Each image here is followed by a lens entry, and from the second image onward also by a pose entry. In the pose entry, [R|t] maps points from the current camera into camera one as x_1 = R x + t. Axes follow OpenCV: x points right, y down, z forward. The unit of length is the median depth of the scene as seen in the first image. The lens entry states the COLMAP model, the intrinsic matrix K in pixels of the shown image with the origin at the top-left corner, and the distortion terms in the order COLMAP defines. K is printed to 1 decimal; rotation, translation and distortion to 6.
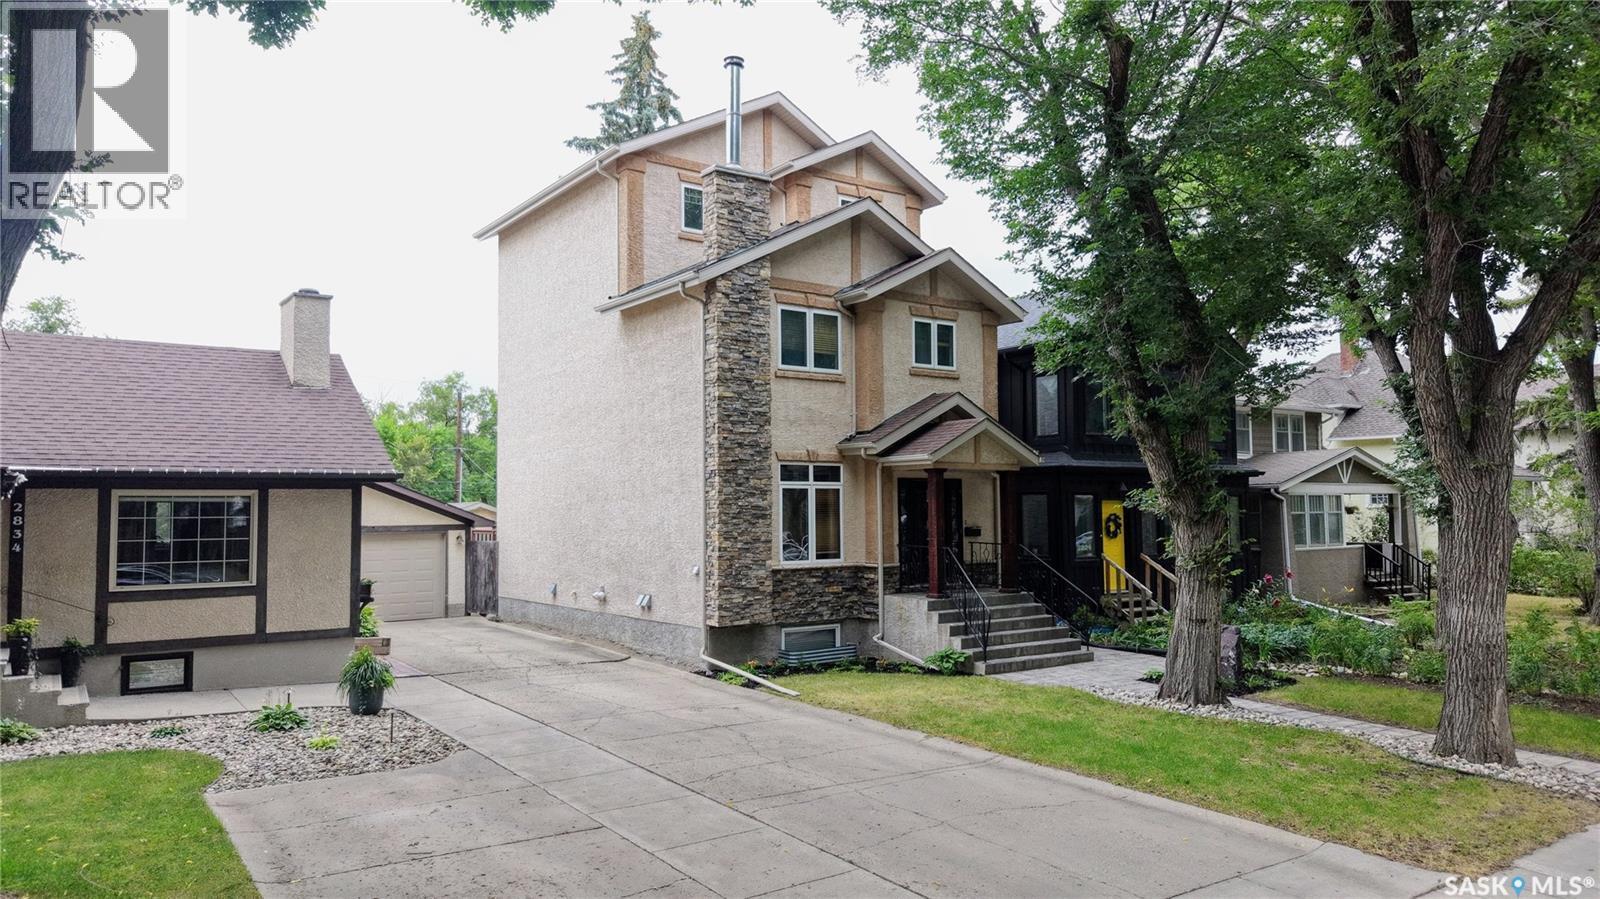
lens RADIAL K [[1072.3, 0, 800.0], [0, 1072.3, 449.5], [0, 0, 1]] dist [0.074376, -0.101912]
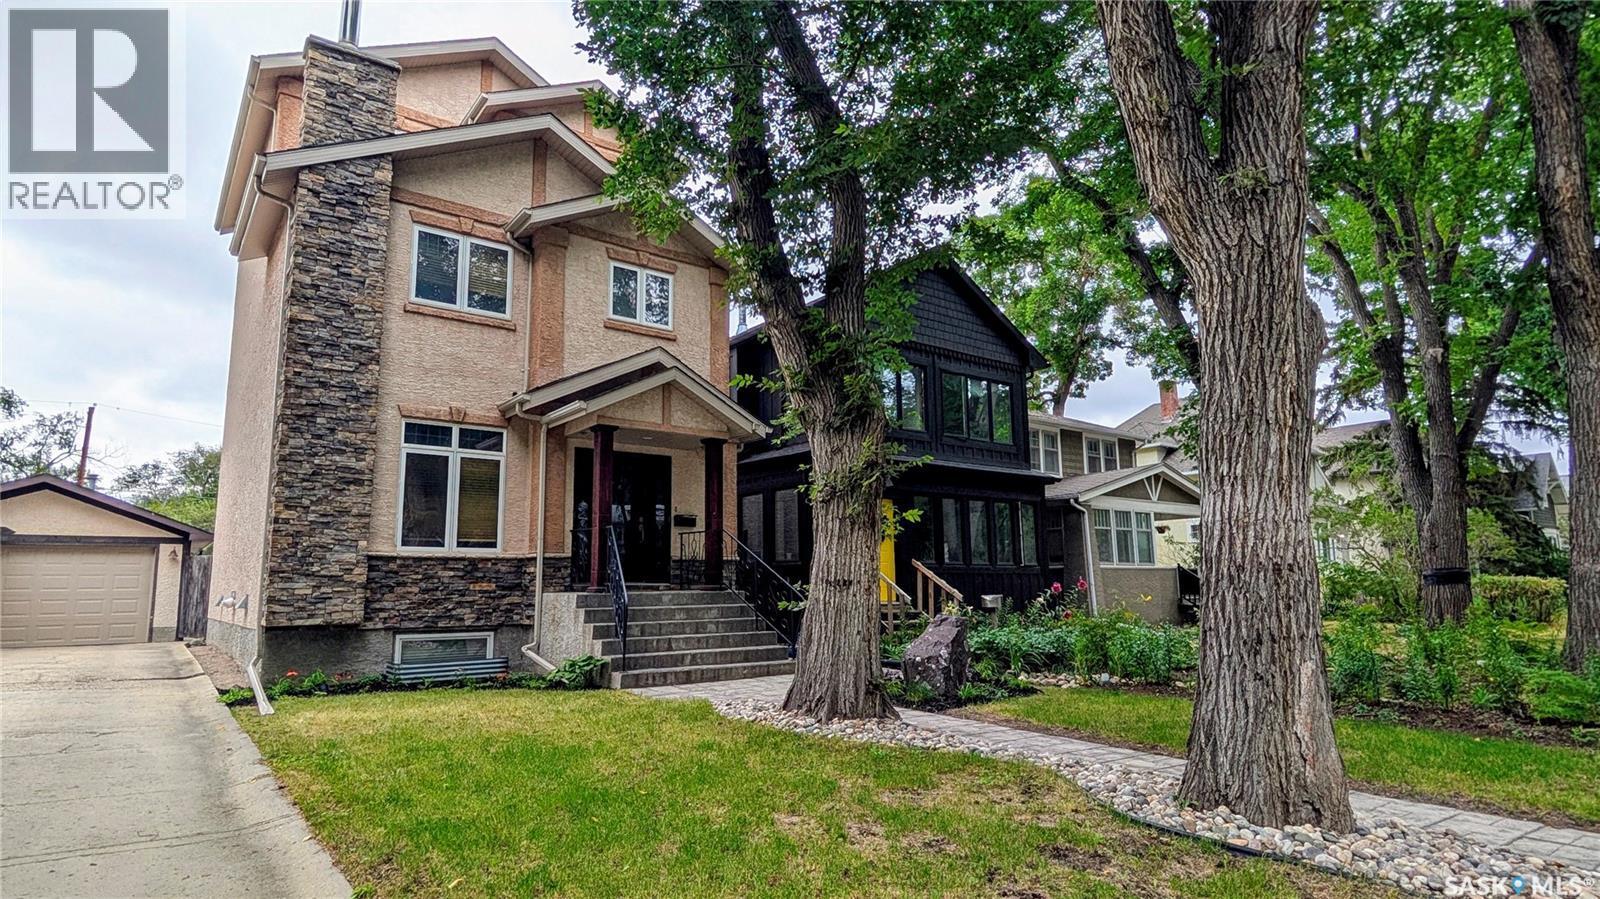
lens RADIAL K [[850.8, 0, 797.5], [0, 850.8, 462.3], [0, 0, 1]] dist [0.024430, -0.044944]
pose [[0.999649, 0.001893, 0.026440, 0.252049], [0.000643, 0.995421, -0.095587, 0.103619], [-0.026499, 0.095570, 0.995070, 0.384118]]
